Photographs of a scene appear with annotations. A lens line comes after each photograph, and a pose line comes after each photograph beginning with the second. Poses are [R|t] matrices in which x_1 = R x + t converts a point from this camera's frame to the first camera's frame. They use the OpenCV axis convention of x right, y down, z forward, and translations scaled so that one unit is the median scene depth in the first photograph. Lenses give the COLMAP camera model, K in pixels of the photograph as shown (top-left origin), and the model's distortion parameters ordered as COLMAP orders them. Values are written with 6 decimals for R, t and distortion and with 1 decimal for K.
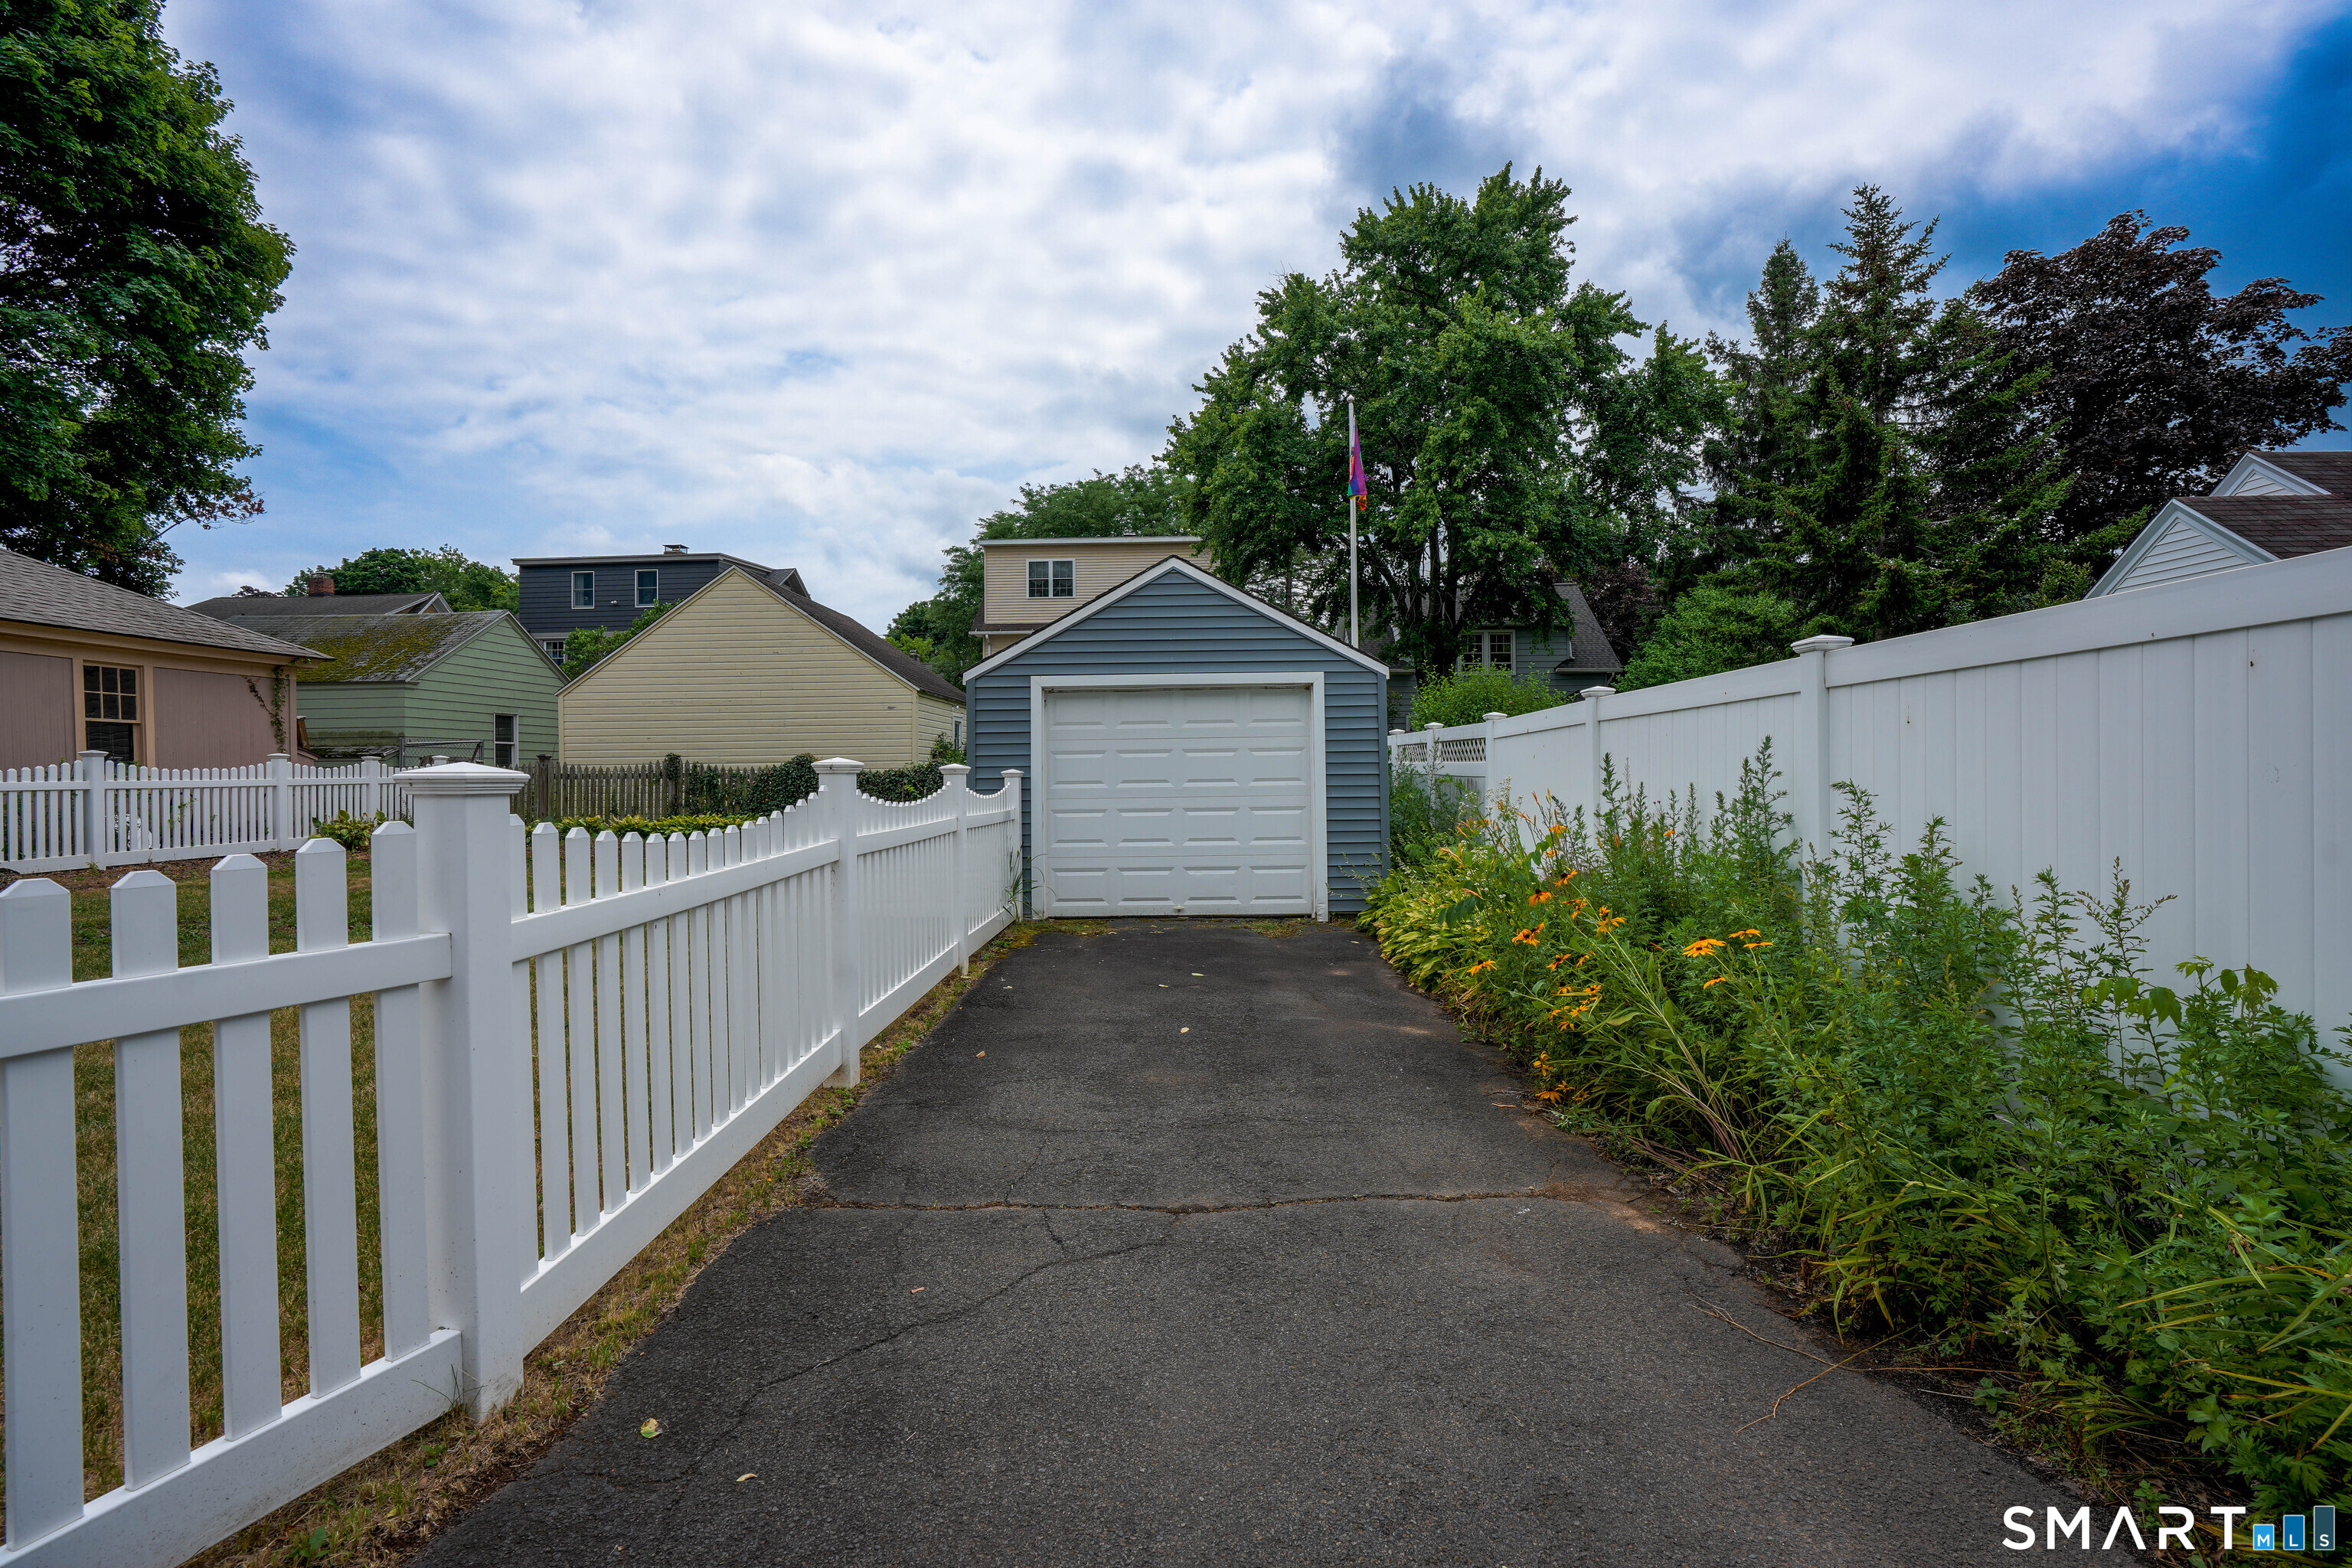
lens RADIAL K [[1074.8, 0, 1182.5], [0, 1074.8, 786.3], [0, 0, 1]] dist [-0.034266, 0.002351]
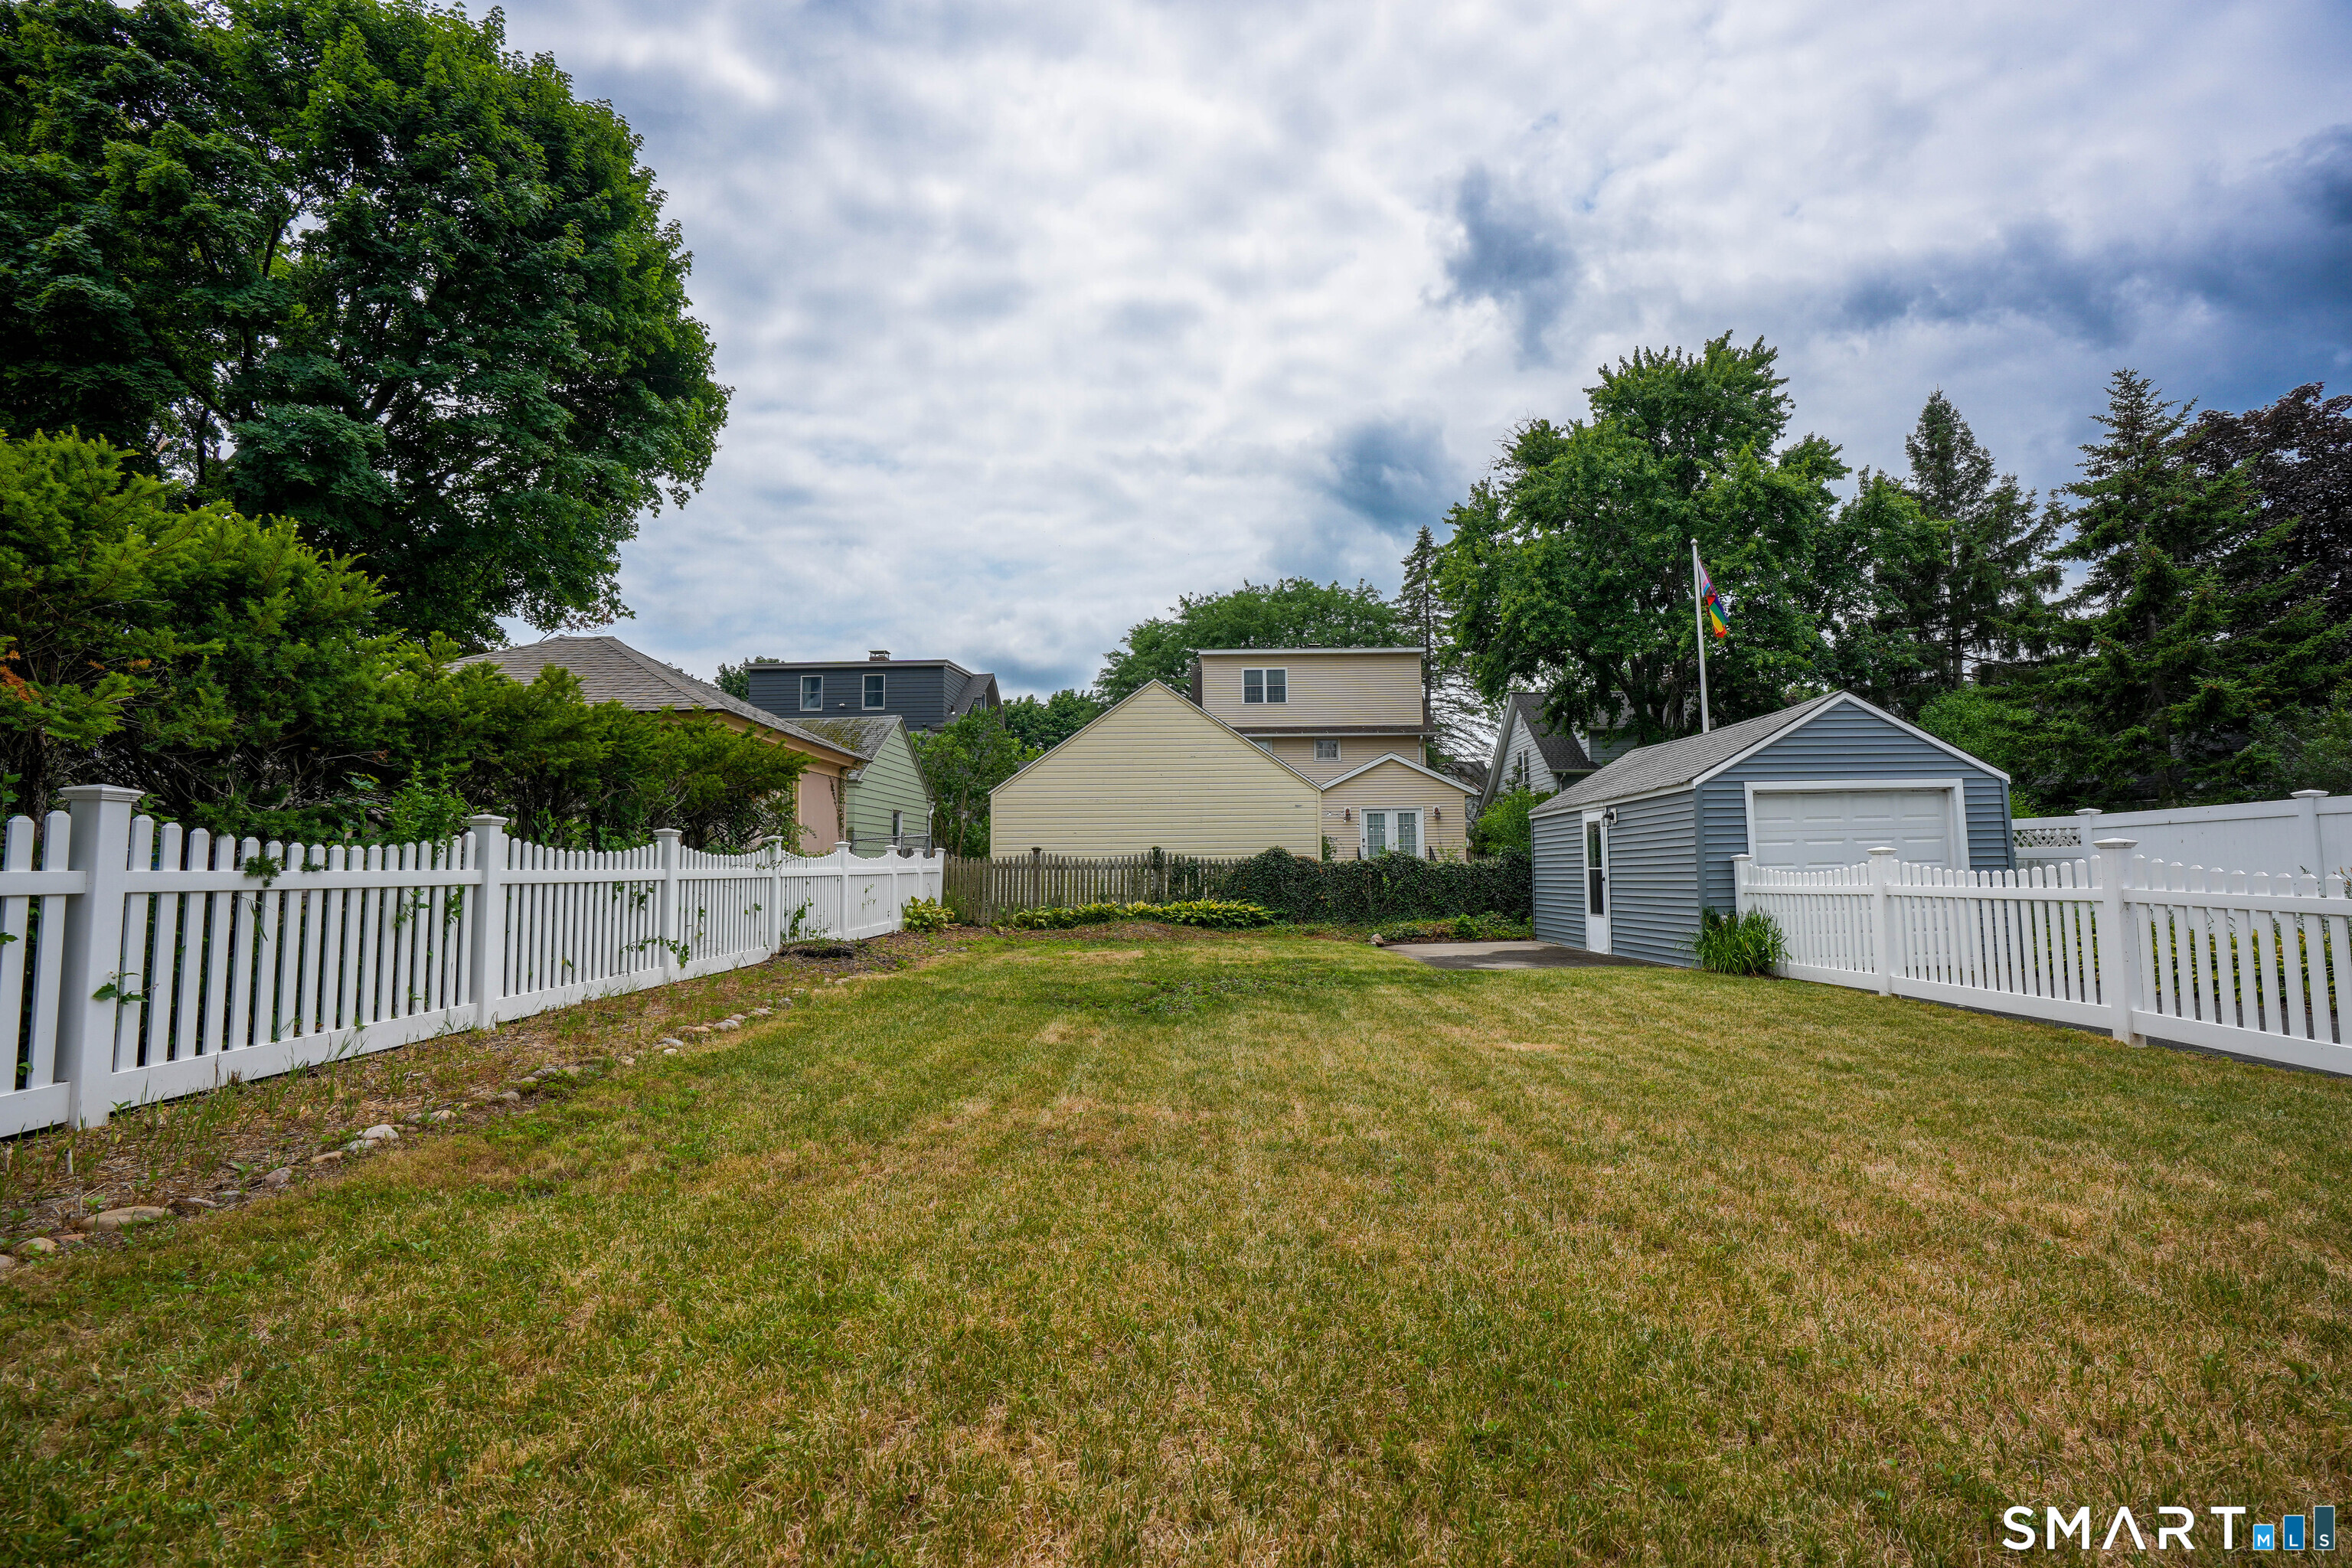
lens RADIAL K [[1074.8, 0, 1169.8], [0, 1074.8, 777.2], [0, 0, 1]] dist [-0.034266, 0.002351]
pose [[0.999881, -0.000528, 0.015390, -0.822384], [0.002023, 0.995249, -0.097337, 0.011930], [-0.015266, 0.097356, 0.995133, -0.225522]]
